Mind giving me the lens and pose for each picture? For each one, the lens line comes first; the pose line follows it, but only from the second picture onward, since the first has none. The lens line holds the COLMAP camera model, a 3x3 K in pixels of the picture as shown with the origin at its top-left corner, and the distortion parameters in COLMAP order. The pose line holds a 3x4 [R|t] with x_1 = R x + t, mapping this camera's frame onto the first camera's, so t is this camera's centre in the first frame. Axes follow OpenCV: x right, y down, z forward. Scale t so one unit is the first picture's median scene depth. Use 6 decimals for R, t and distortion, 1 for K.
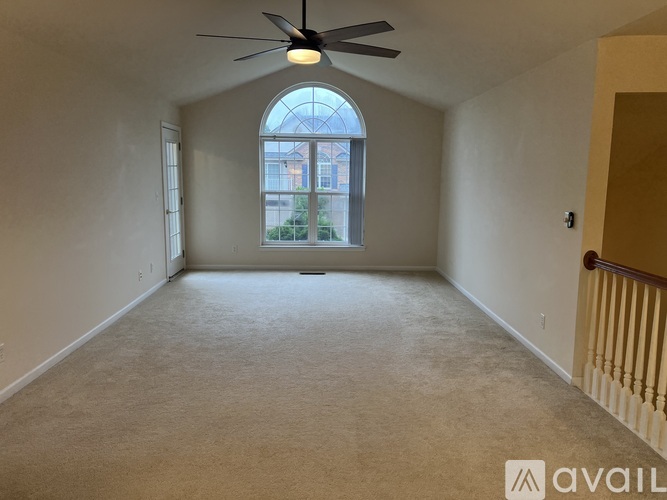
lens RADIAL K [[494.8, 0, 333.5], [0, 494.8, 250.0], [0, 0, 1]] dist [0.071473, -0.000029]
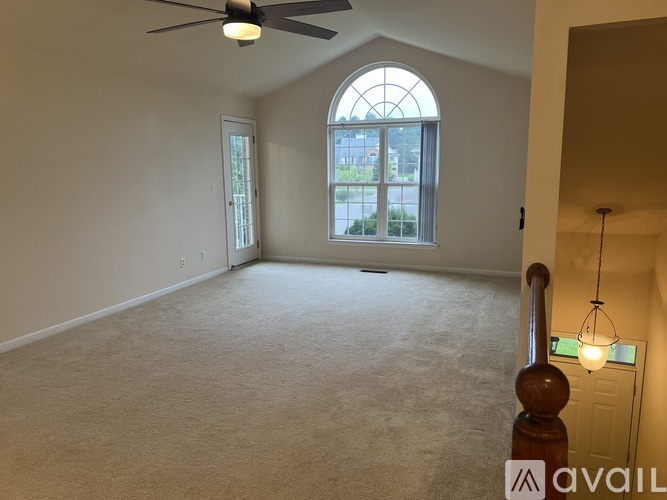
lens RADIAL K [[494.8, 0, 333.5], [0, 494.8, 250.0], [0, 0, 1]] dist [0.071473, -0.000029]
pose [[0.919310, 0.045669, -0.390876, 0.244326], [-0.041667, 0.998956, 0.018718, -0.006558], [0.391323, -0.000921, 0.920253, 0.121812]]
